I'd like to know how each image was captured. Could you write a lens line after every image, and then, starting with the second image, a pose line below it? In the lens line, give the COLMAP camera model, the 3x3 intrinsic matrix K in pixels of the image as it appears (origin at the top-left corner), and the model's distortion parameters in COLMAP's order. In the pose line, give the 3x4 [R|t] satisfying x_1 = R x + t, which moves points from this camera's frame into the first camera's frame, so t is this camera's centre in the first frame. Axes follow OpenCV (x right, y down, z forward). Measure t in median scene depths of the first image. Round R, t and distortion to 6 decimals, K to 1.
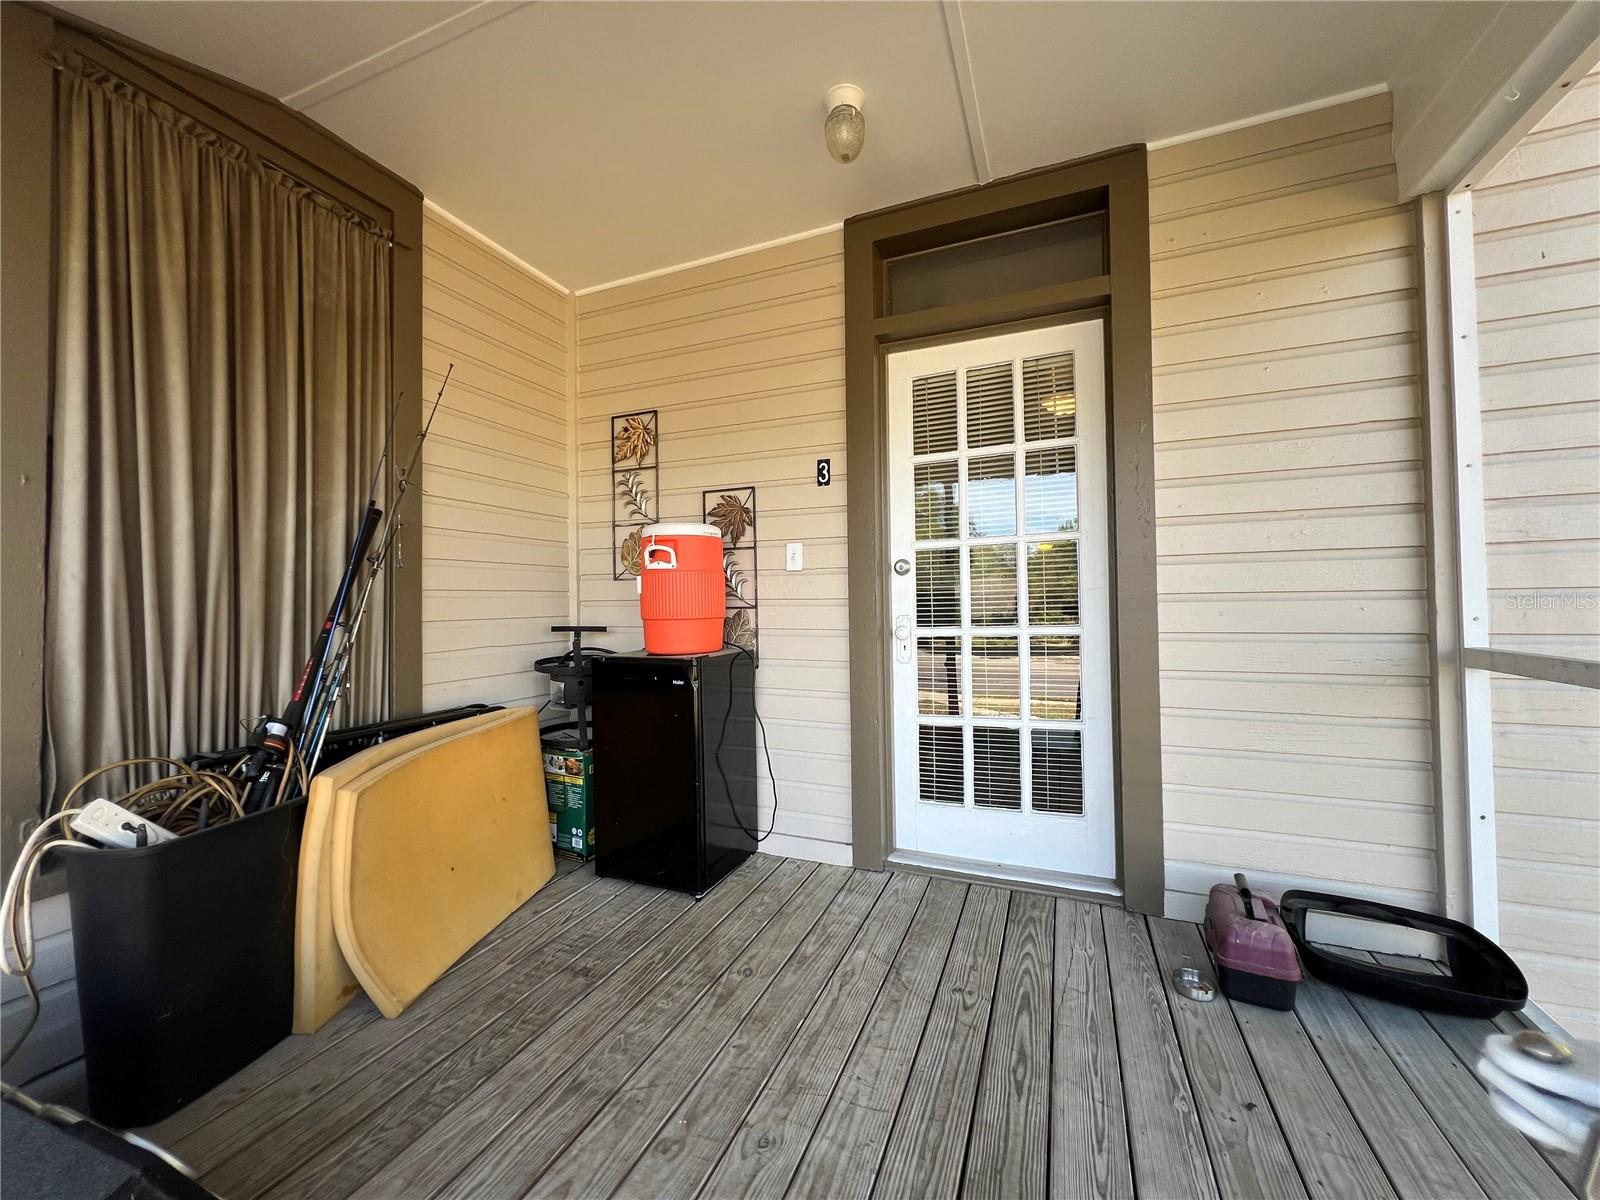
lens RADIAL K [[635.8, 0, 797.4], [0, 635.8, 599.7], [0, 0, 1]] dist [0.012116, -0.000685]
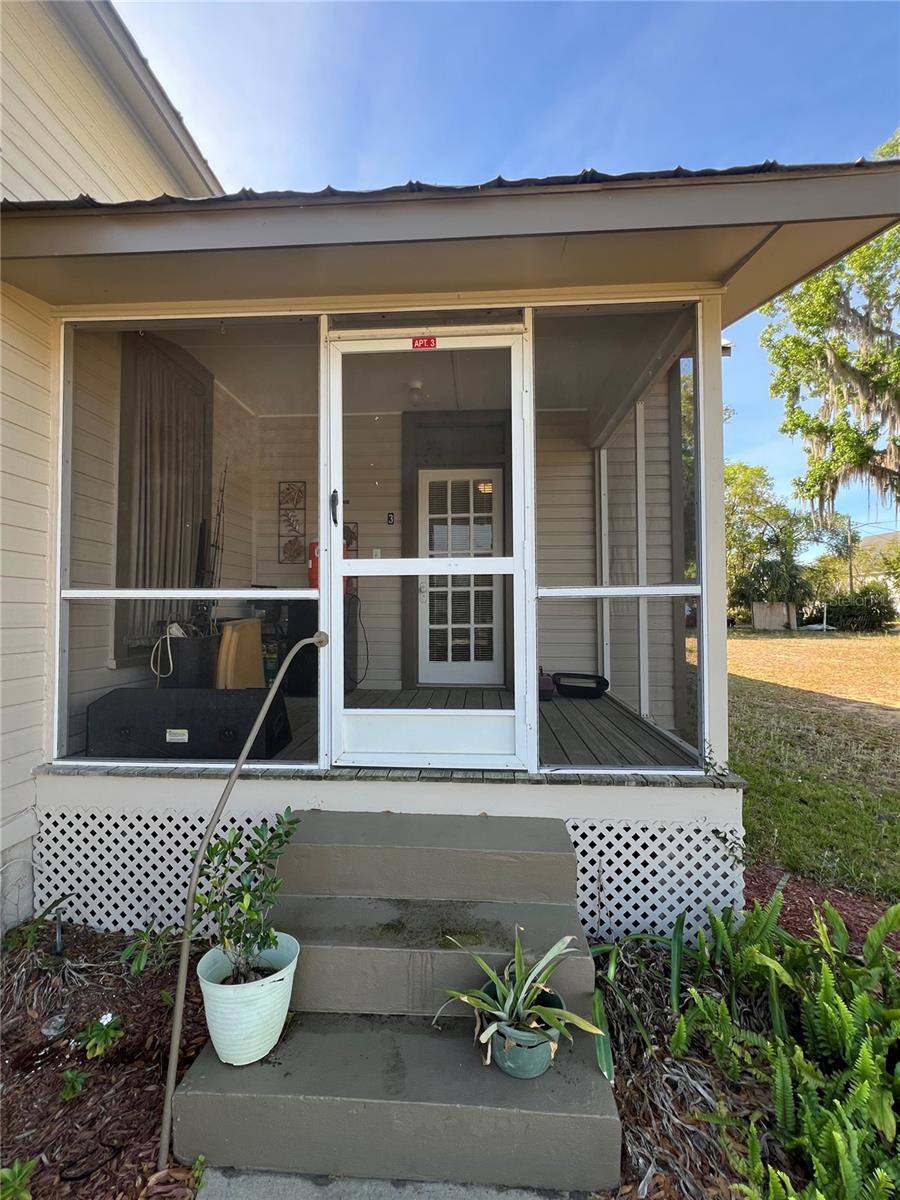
lens RADIAL K [[476.8, 0, 452.8], [0, 476.8, 594.7], [0, 0, 1]] dist [0.012116, -0.000685]
pose [[0.946725, 0.020935, 0.321361, -0.291812], [-0.016036, 0.999711, -0.017884, 0.098820], [-0.321643, 0.011778, 0.946788, -0.683863]]
